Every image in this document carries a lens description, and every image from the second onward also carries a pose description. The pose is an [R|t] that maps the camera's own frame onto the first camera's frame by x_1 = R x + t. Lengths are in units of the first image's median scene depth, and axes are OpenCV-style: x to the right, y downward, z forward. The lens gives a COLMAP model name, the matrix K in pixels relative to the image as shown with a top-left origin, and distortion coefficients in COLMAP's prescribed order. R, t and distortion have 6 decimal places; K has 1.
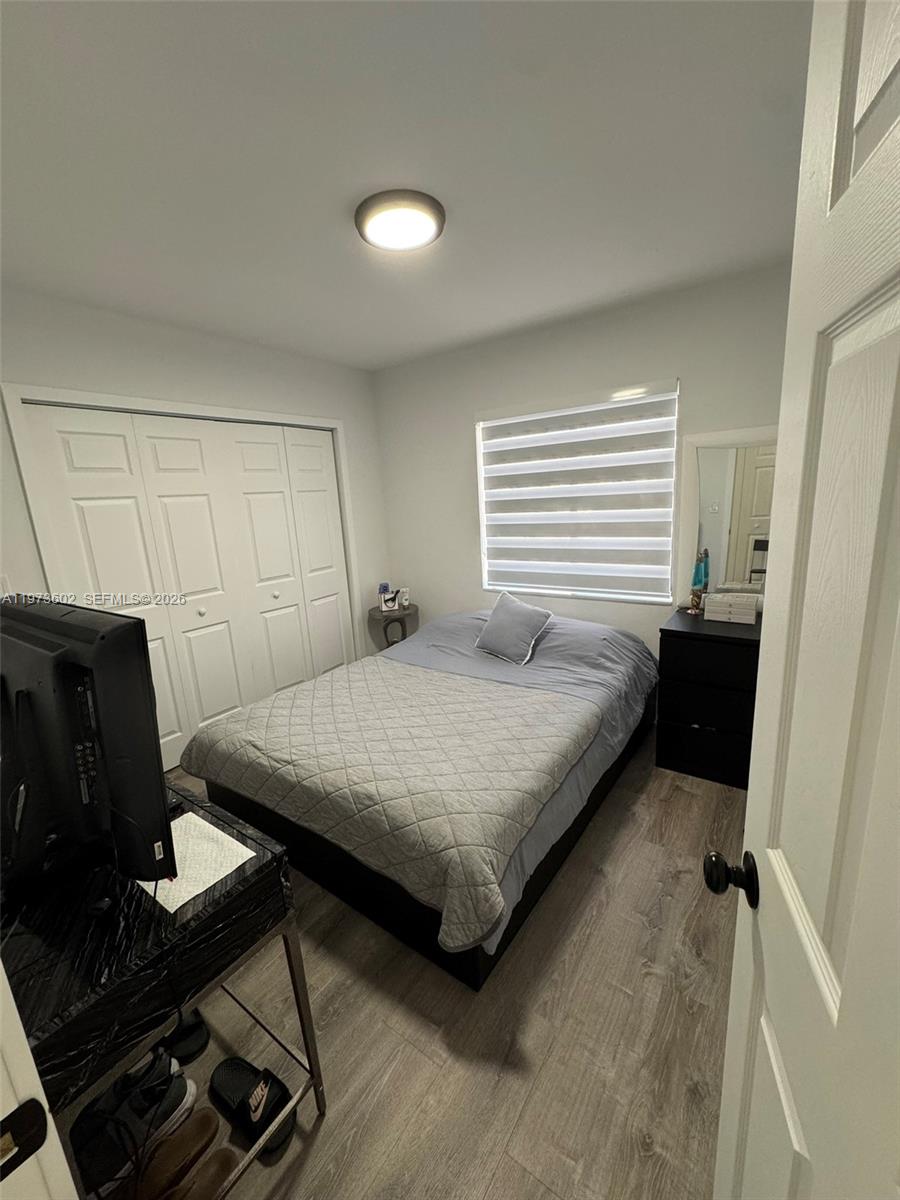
lens RADIAL K [[478.7, 0, 450.0], [0, 478.7, 600.0], [0, 0, 1]] dist [0.000618, -0.000064]
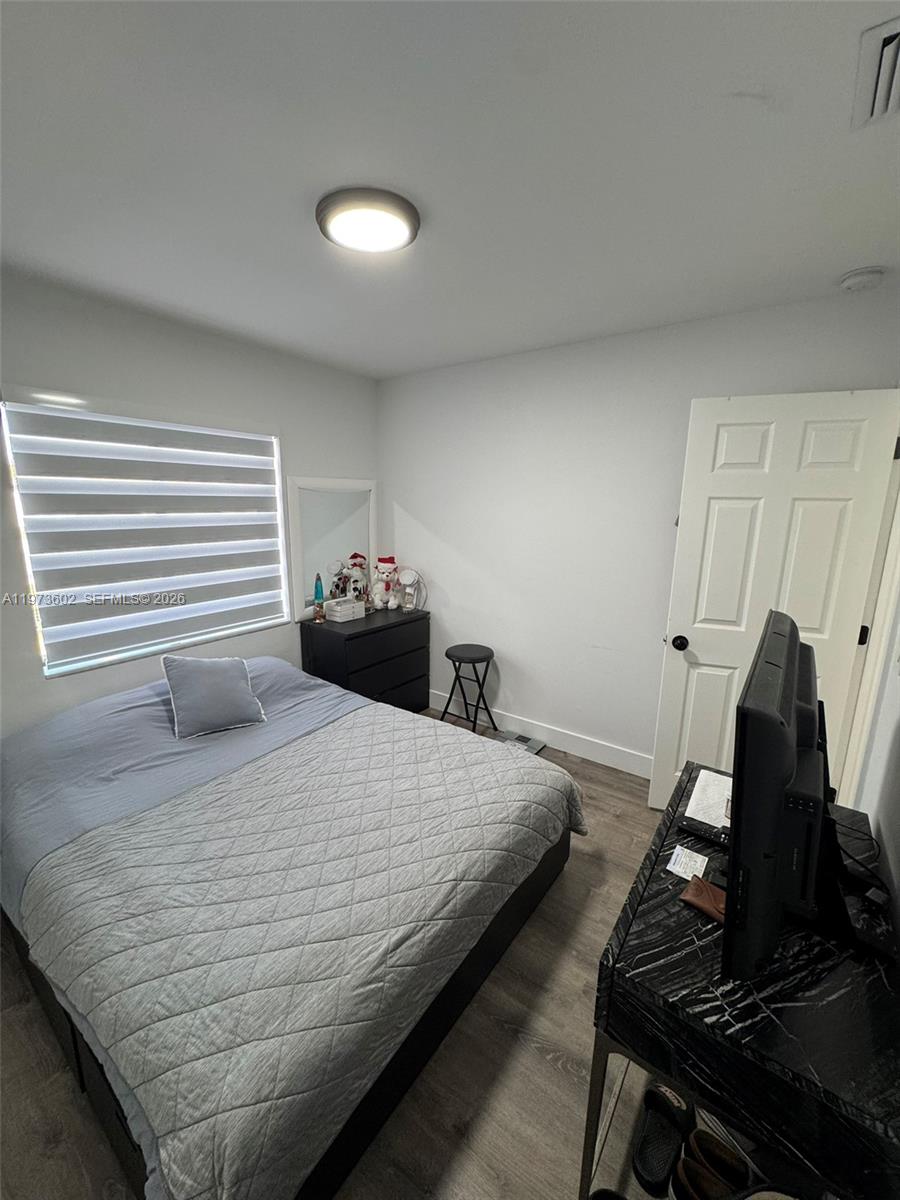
lens RADIAL K [[478.7, 0, 450.0], [0, 478.7, 600.0], [0, 0, 1]] dist [0.000618, -0.000064]
pose [[0.007147, -0.144952, 0.989413, -0.695088], [0.202684, 0.969110, 0.140514, -0.133733], [-0.979218, 0.199534, 0.036306, 0.618059]]
